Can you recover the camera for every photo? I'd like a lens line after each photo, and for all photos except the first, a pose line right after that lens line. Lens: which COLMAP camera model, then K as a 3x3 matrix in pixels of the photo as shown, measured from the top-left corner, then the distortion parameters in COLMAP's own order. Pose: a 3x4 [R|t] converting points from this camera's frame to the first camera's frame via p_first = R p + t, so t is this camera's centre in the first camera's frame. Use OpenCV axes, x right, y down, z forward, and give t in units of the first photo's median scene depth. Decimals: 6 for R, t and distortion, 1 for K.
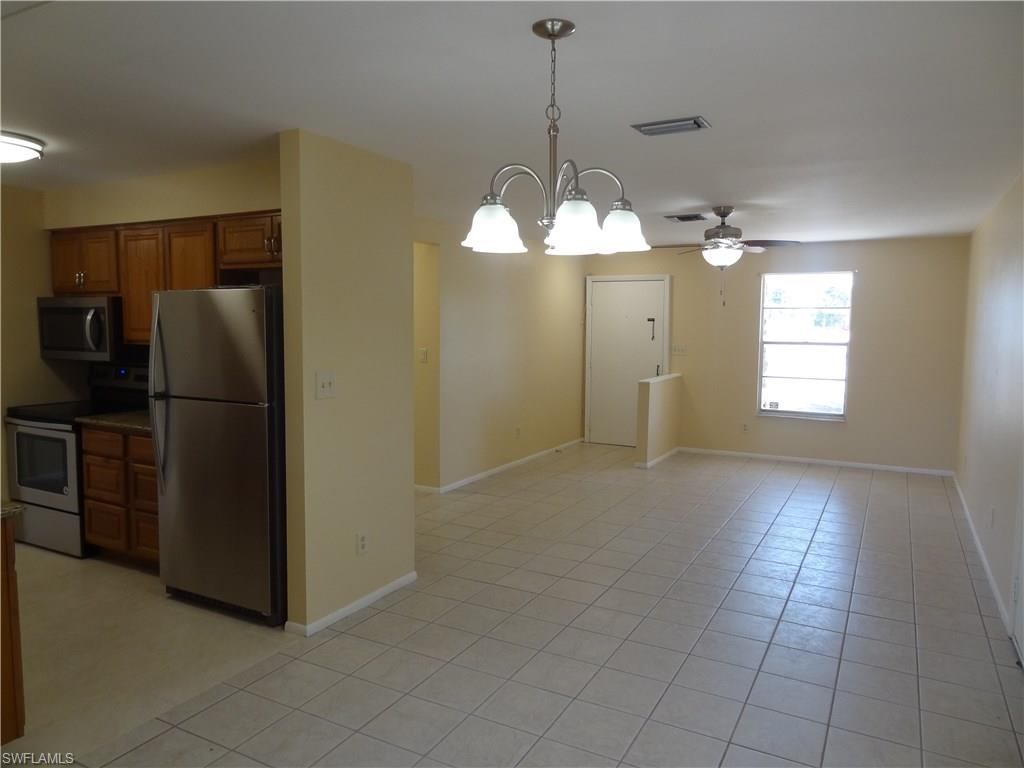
lens RADIAL K [[717.3, 0, 512.0], [0, 717.3, 384.0], [0, 0, 1]] dist [0.006324, 0.004759]
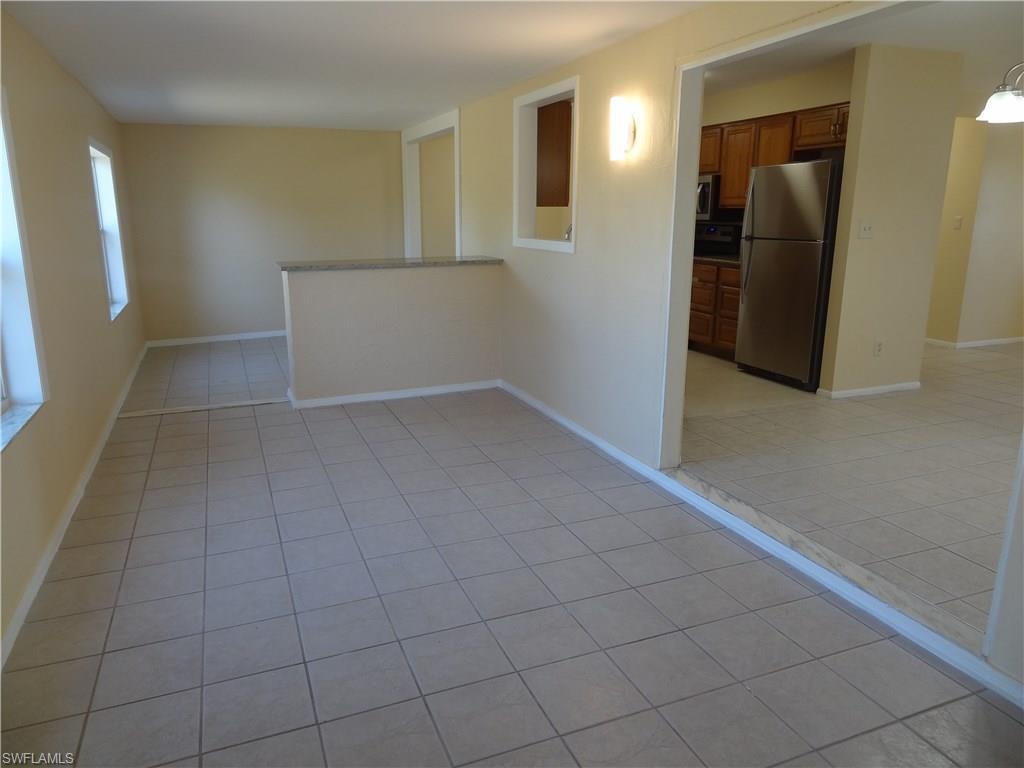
lens RADIAL K [[717.2, 0, 511.2], [0, 717.2, 381.6], [0, 0, 1]] dist [0.001403, 0.004622]
pose [[0.771362, 0.140325, -0.620734, 0.100878], [-0.050478, 0.985805, 0.160127, 0.087581], [0.634392, -0.092183, 0.767495, -0.464673]]
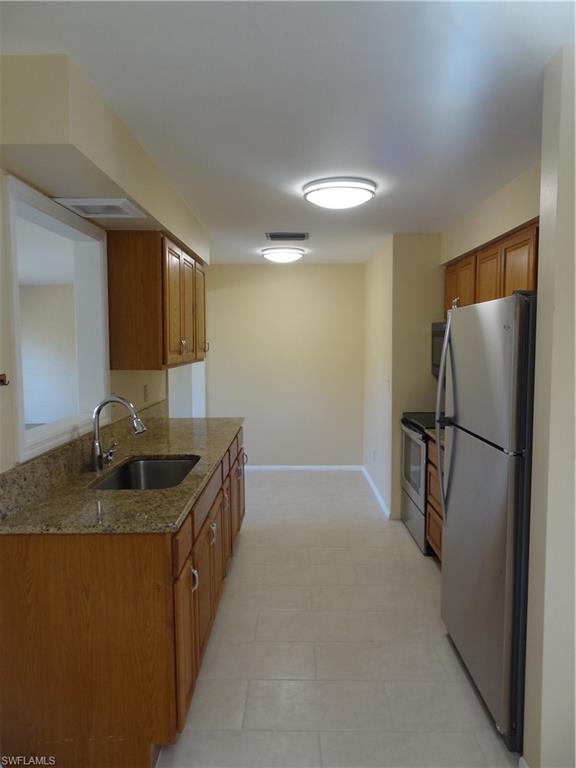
lens RADIAL K [[537.9, 0, 288.0], [0, 537.9, 384.0], [0, 0, 1]] dist [0.001403, 0.004622]
pose [[0.464702, 0.061606, -0.883321, 0.027899], [-0.069397, 0.997042, 0.033029, -0.036761], [0.882743, 0.045952, 0.467603, 0.427900]]
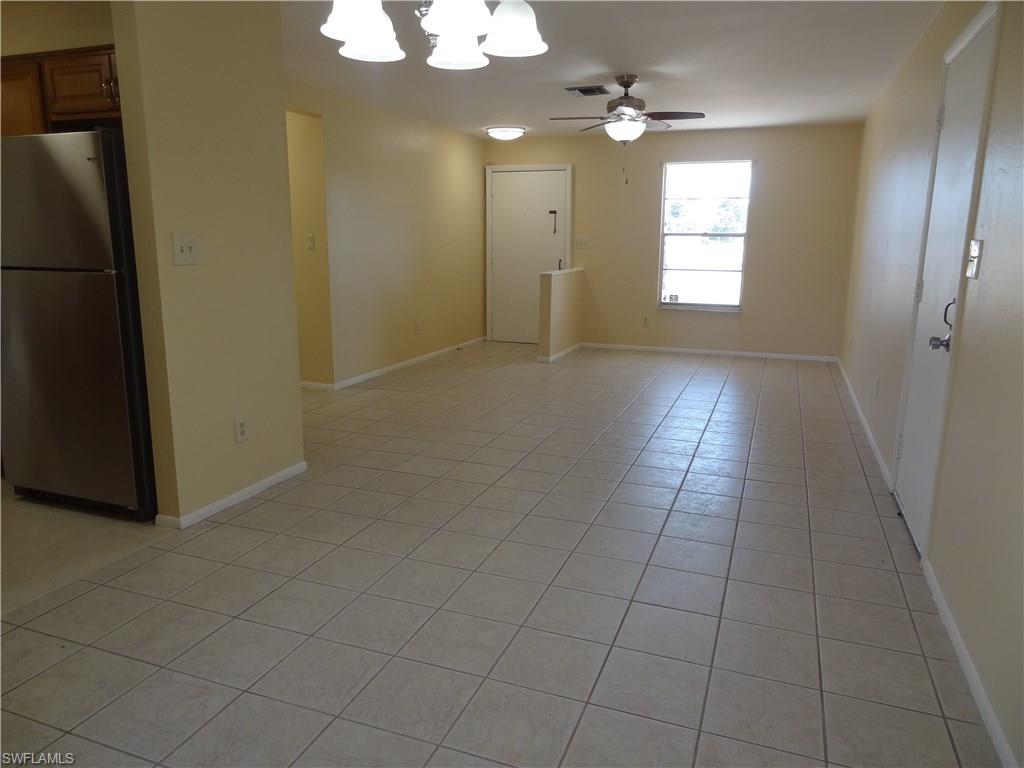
lens RADIAL K [[717.2, 0, 511.2], [0, 717.2, 381.6], [0, 0, 1]] dist [0.001403, 0.004622]
pose [[0.991241, -0.027760, 0.129114, 0.013457], [0.012954, 0.993381, 0.114134, 0.054087], [-0.131428, -0.111461, 0.985040, 0.056347]]
